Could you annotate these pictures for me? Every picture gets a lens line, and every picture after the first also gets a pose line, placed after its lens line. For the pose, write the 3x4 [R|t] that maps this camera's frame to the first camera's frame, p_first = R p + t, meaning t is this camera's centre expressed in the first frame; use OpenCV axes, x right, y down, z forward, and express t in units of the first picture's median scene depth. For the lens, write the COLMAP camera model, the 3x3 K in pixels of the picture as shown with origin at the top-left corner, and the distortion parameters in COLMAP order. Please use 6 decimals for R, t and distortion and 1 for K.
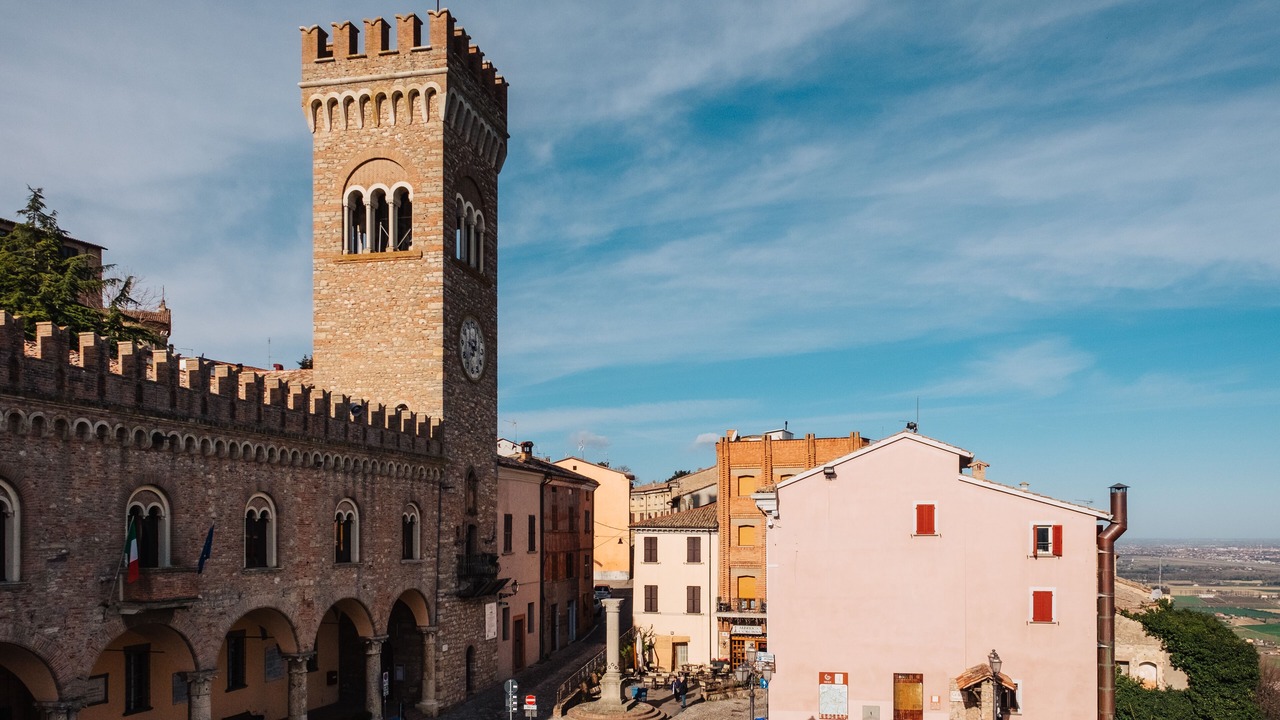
lens RADIAL K [[871.1, 0, 640.0], [0, 871.1, 360.0], [0, 0, 1]] dist [-0.021772, 0.004375]
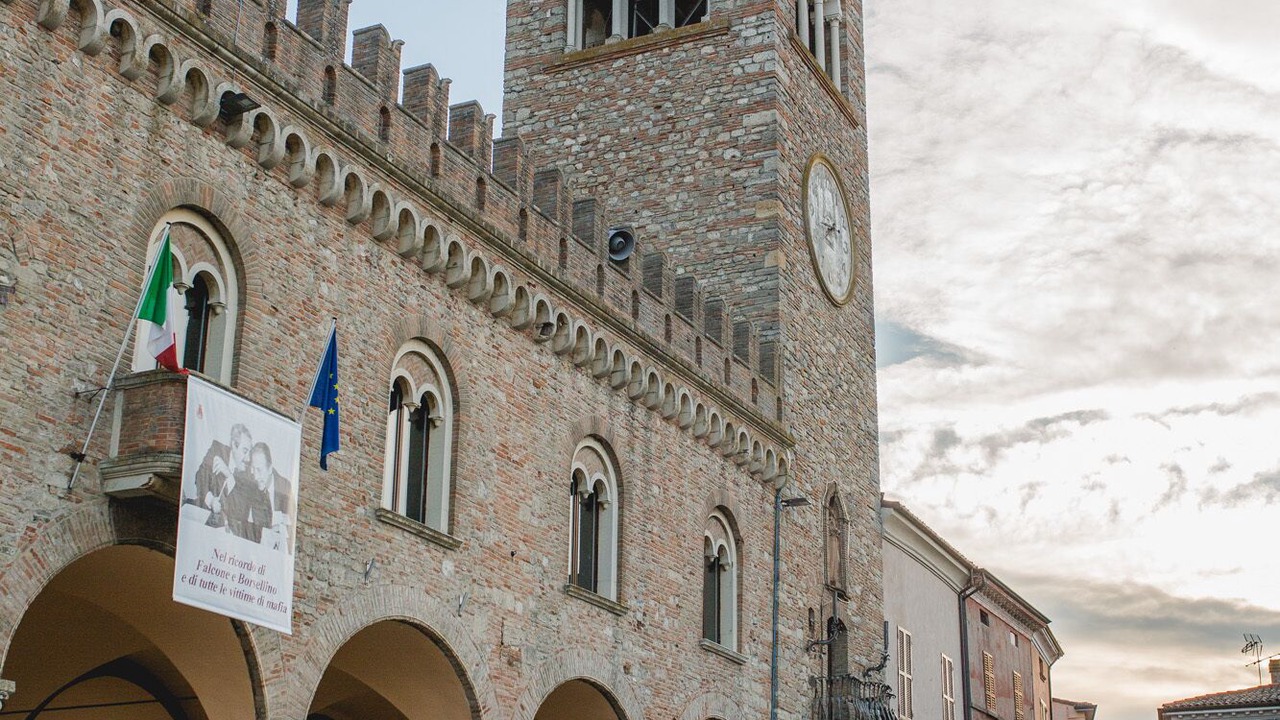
lens RADIAL K [[1486.5, 0, 640.0], [0, 1486.5, 360.0], [0, 0, 1]] dist [-0.052833, 0.027697]
pose [[0.984699, -0.043324, -0.168792, -0.172506], [-0.006759, 0.958379, -0.285420, 0.298486], [0.174132, 0.282194, 0.943422, 0.273447]]
